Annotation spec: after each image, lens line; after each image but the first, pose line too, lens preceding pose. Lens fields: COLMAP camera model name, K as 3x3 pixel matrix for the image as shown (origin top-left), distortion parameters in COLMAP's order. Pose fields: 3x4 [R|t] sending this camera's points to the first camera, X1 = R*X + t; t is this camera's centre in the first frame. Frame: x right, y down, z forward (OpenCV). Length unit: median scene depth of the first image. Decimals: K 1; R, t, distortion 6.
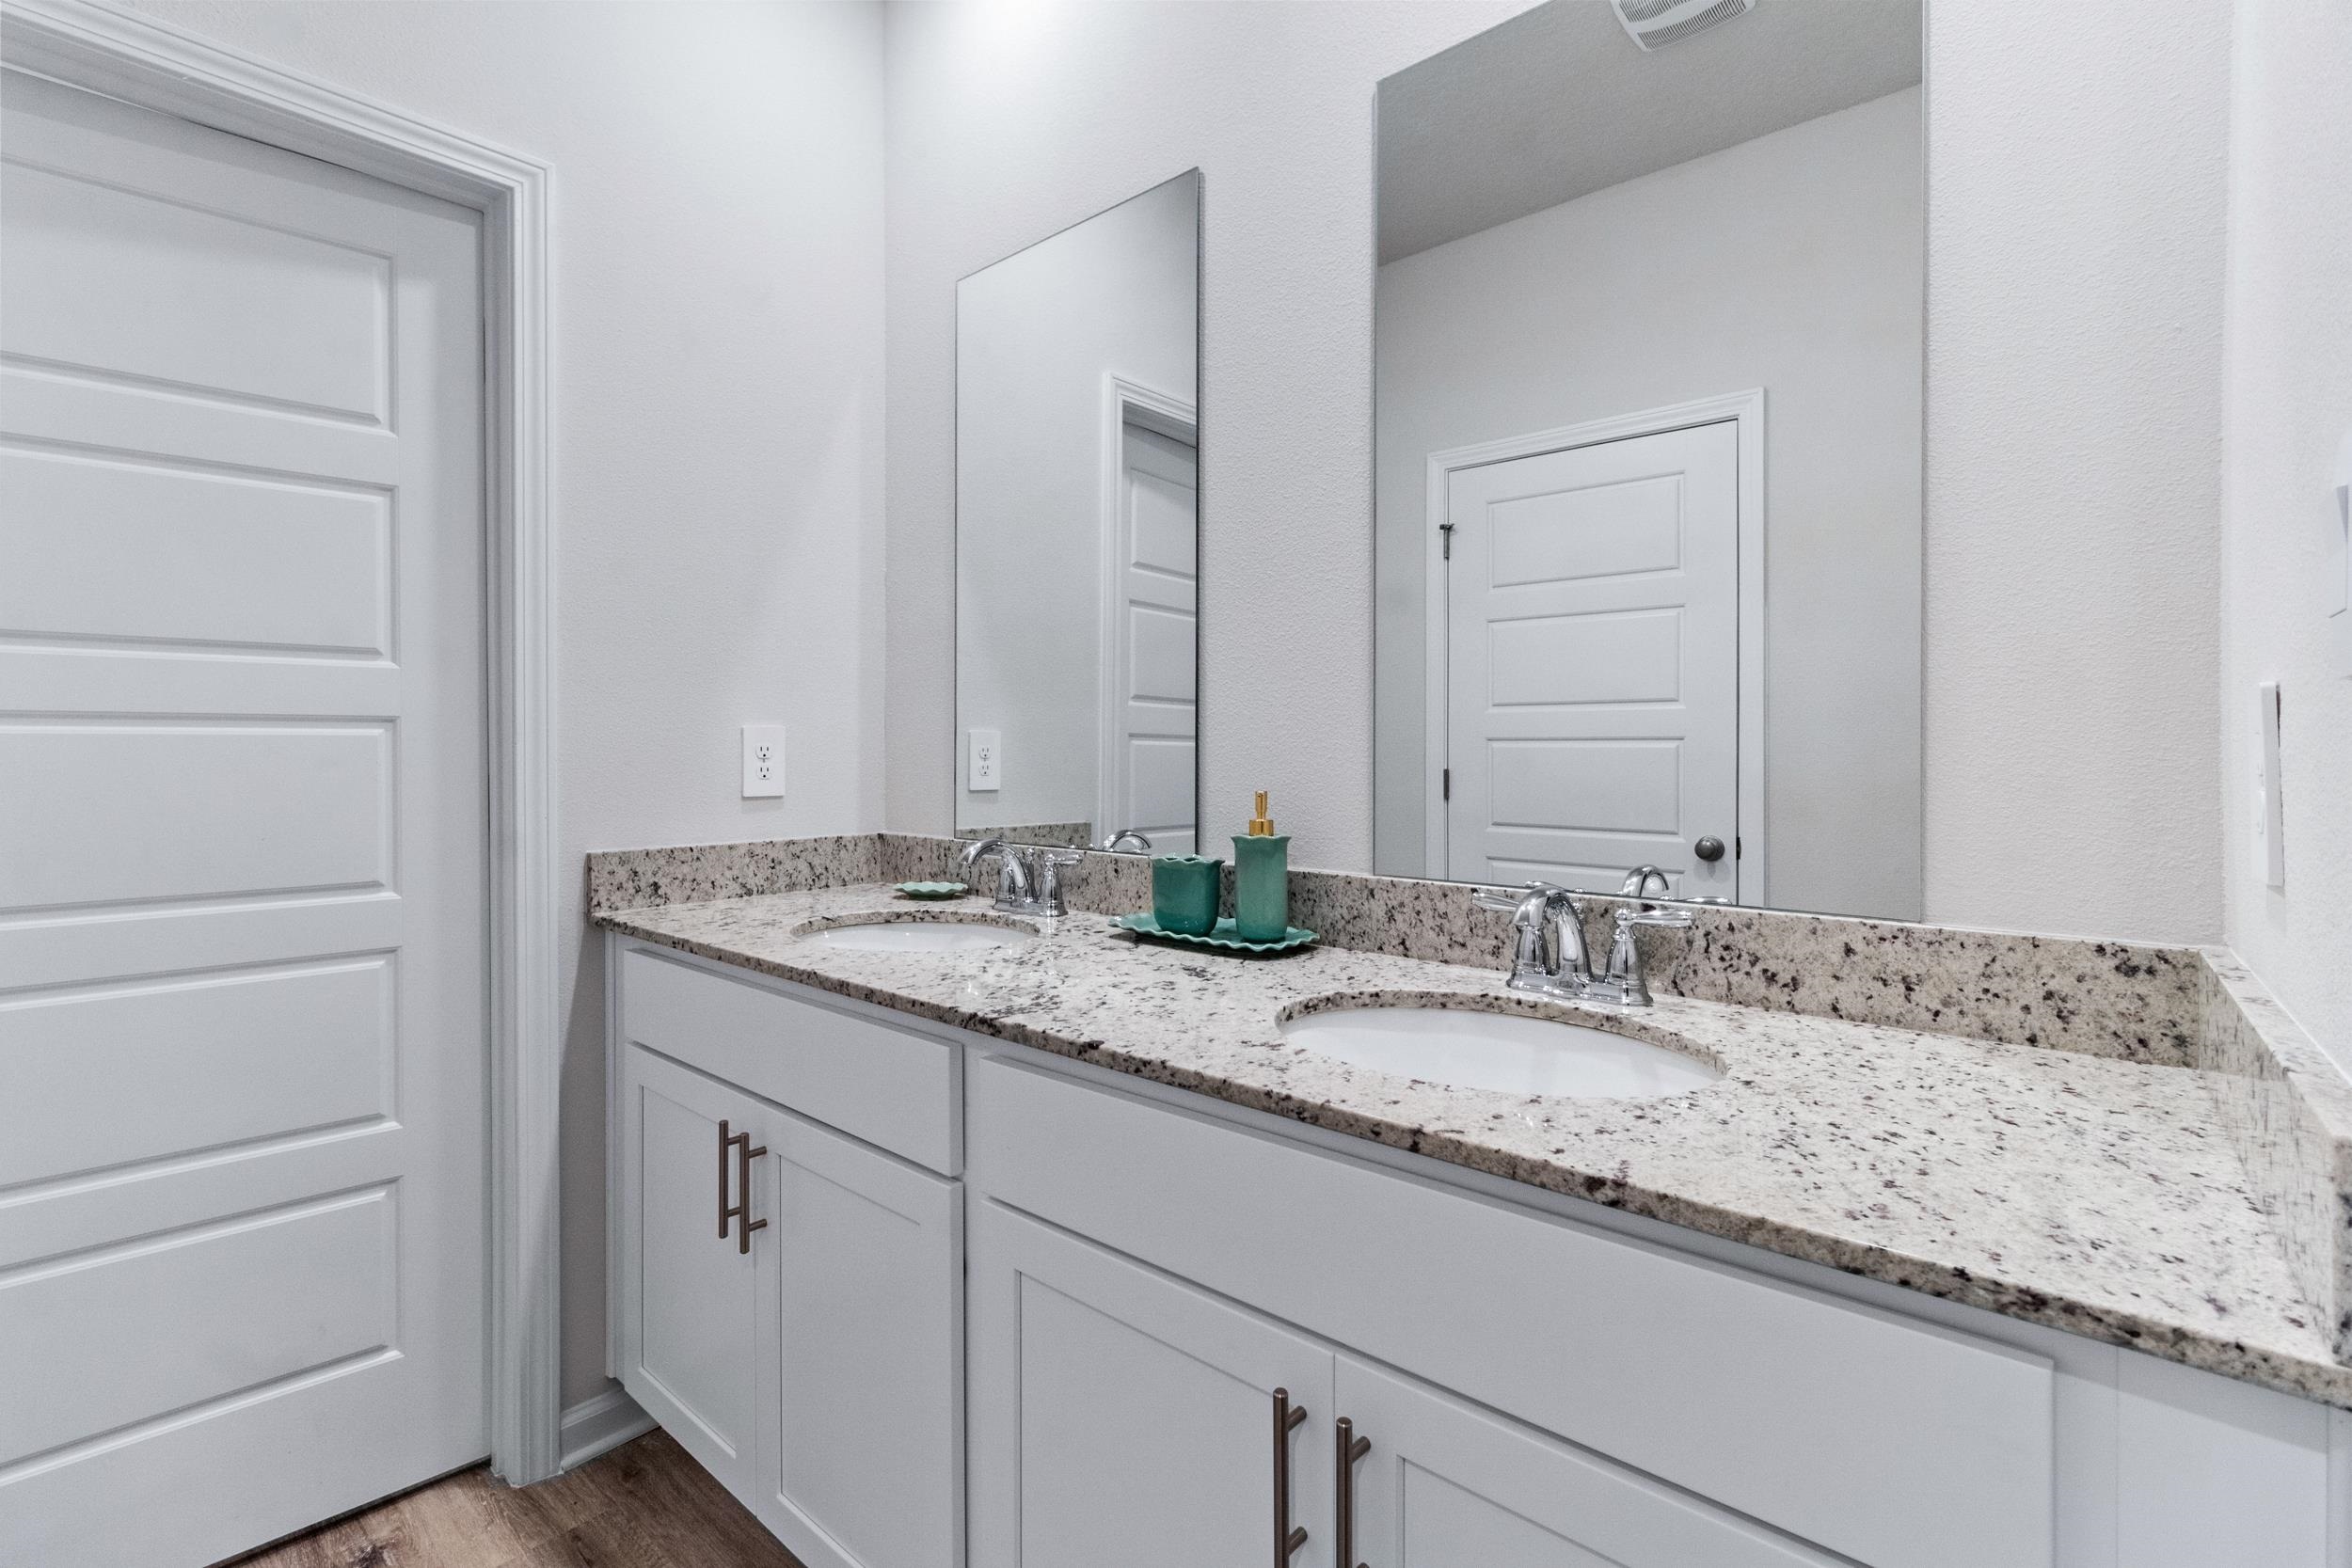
lens RADIAL K [[1091.8, 0, 1174.9], [0, 1091.8, 749.7], [0, 0, 1]] dist [-0.000747, 0.000051]
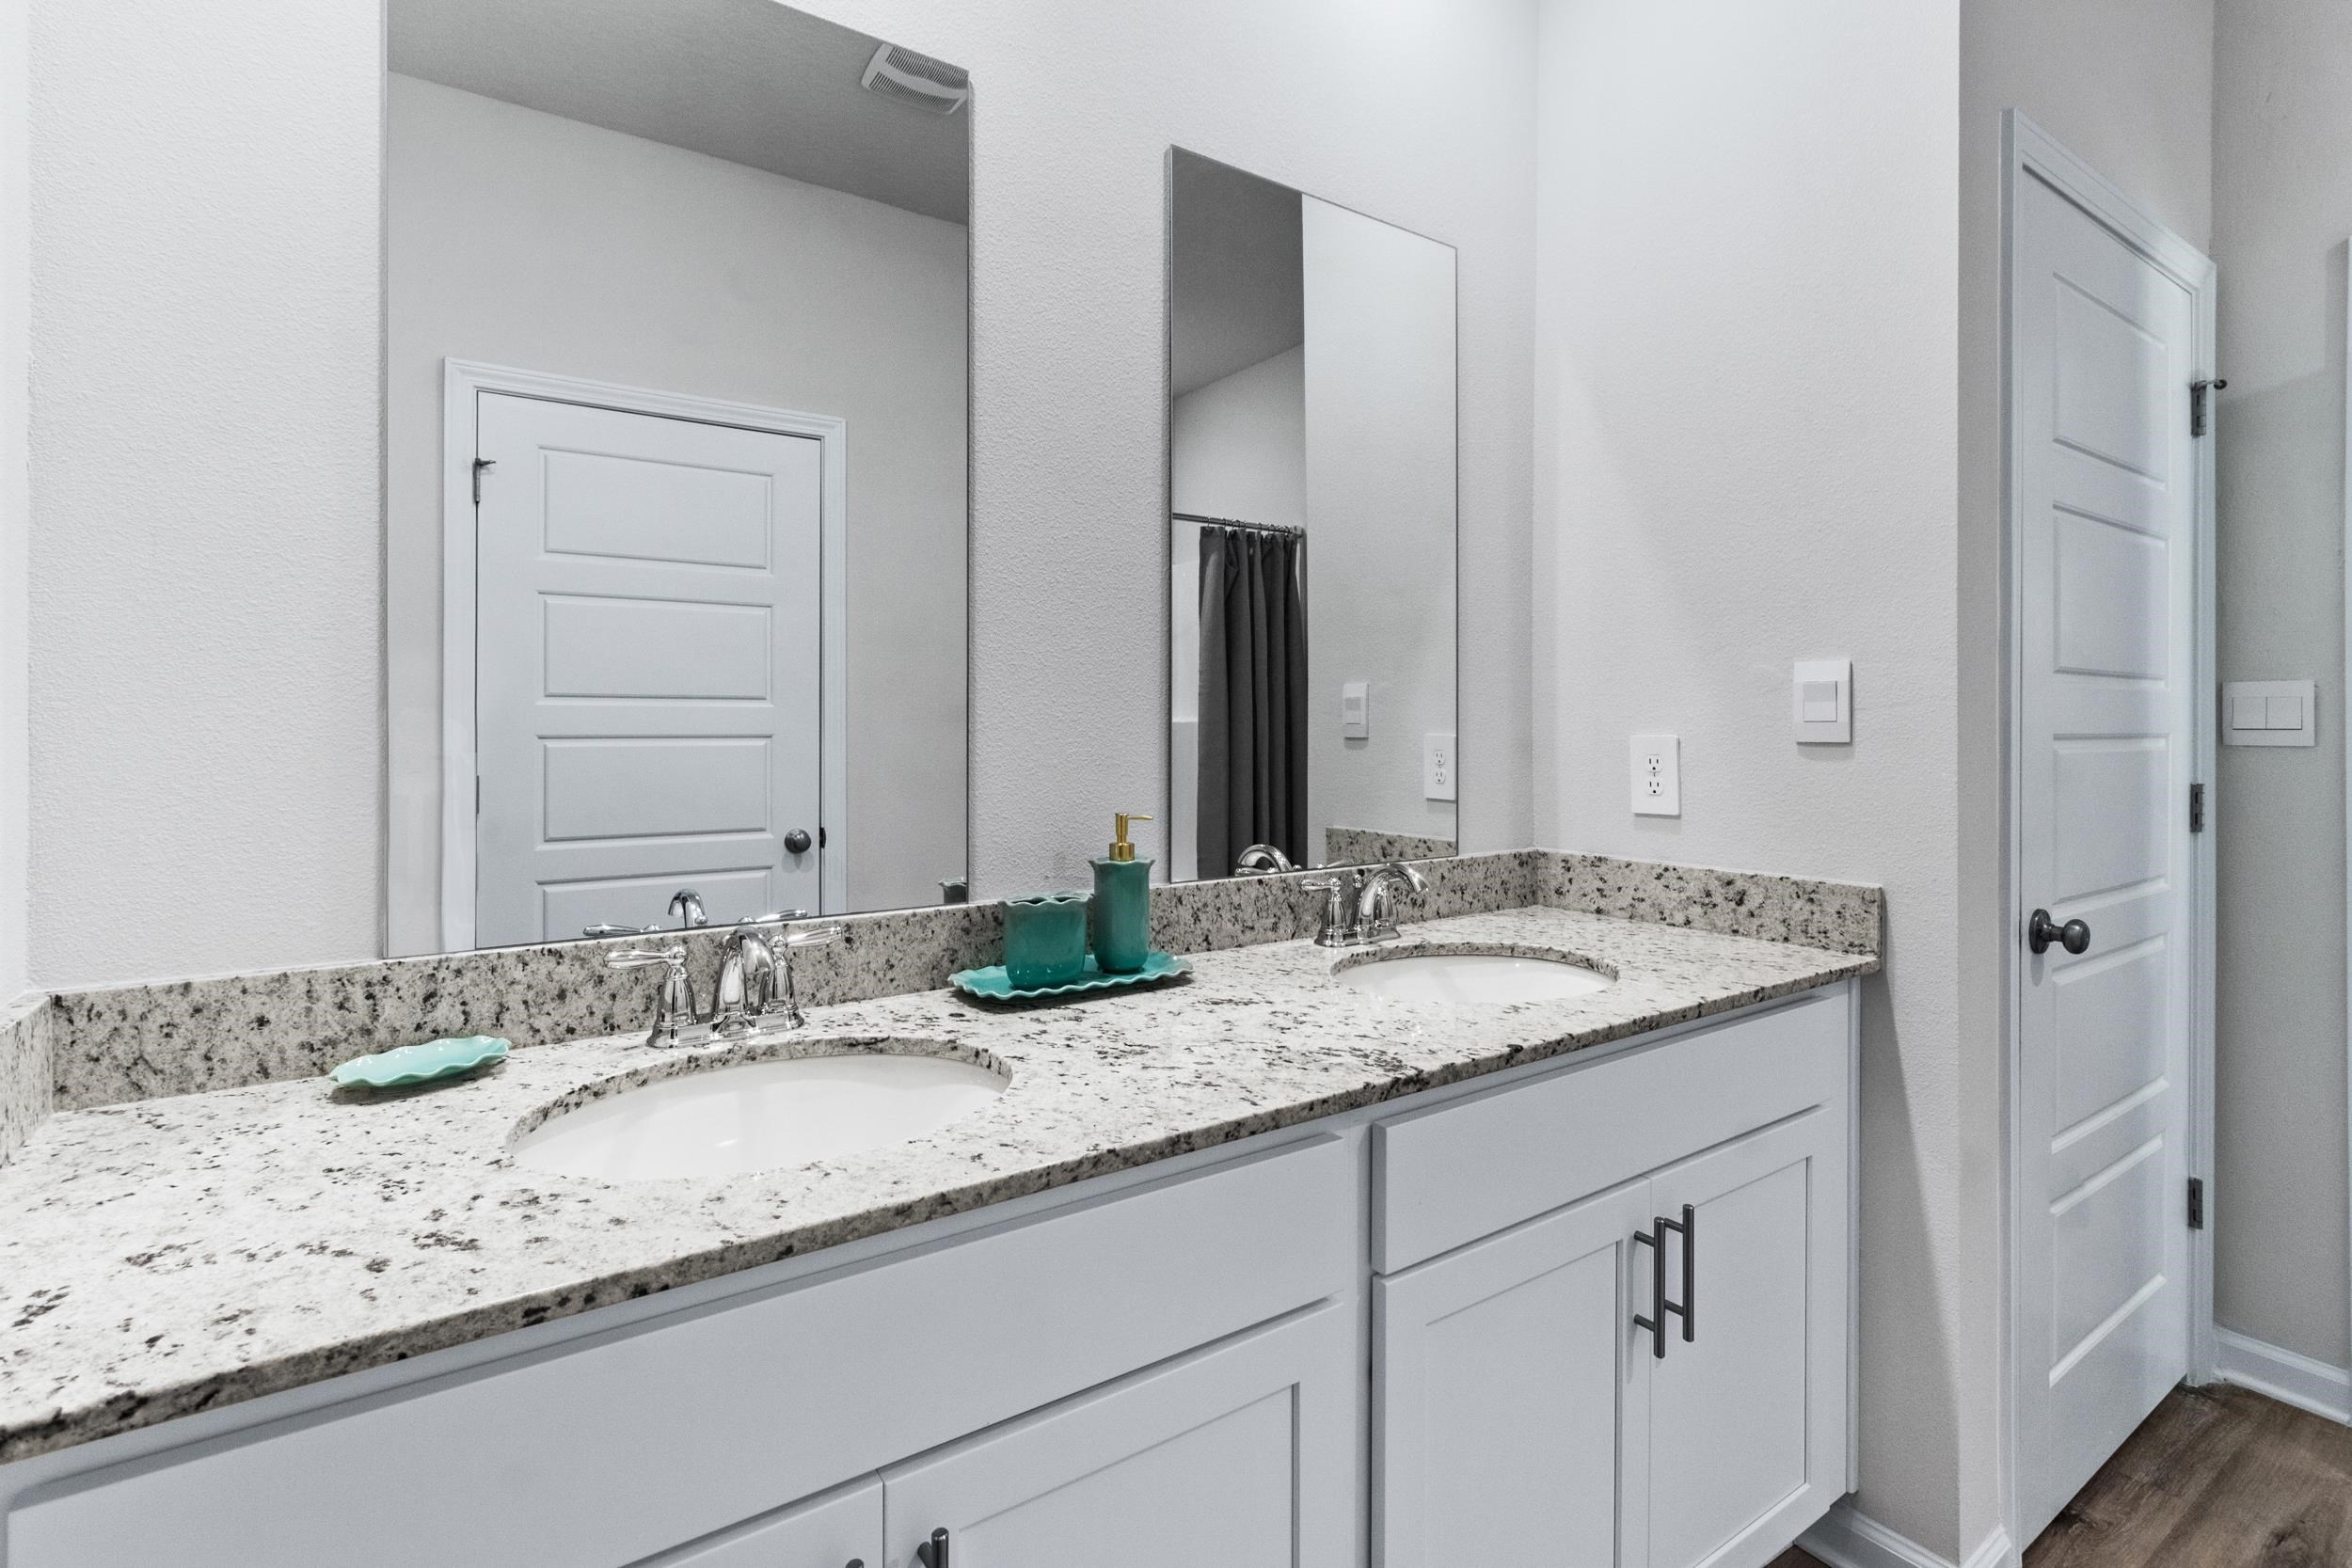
lens RADIAL K [[1091.8, 0, 1174.9], [0, 1091.8, 749.7], [0, 0, 1]] dist [-0.000747, 0.000051]
pose [[0.245720, -0.018667, 0.969161, -0.868316], [-0.000449, 0.999812, 0.019372, -0.036605], [-0.969341, -0.005196, 0.245665, 0.759894]]
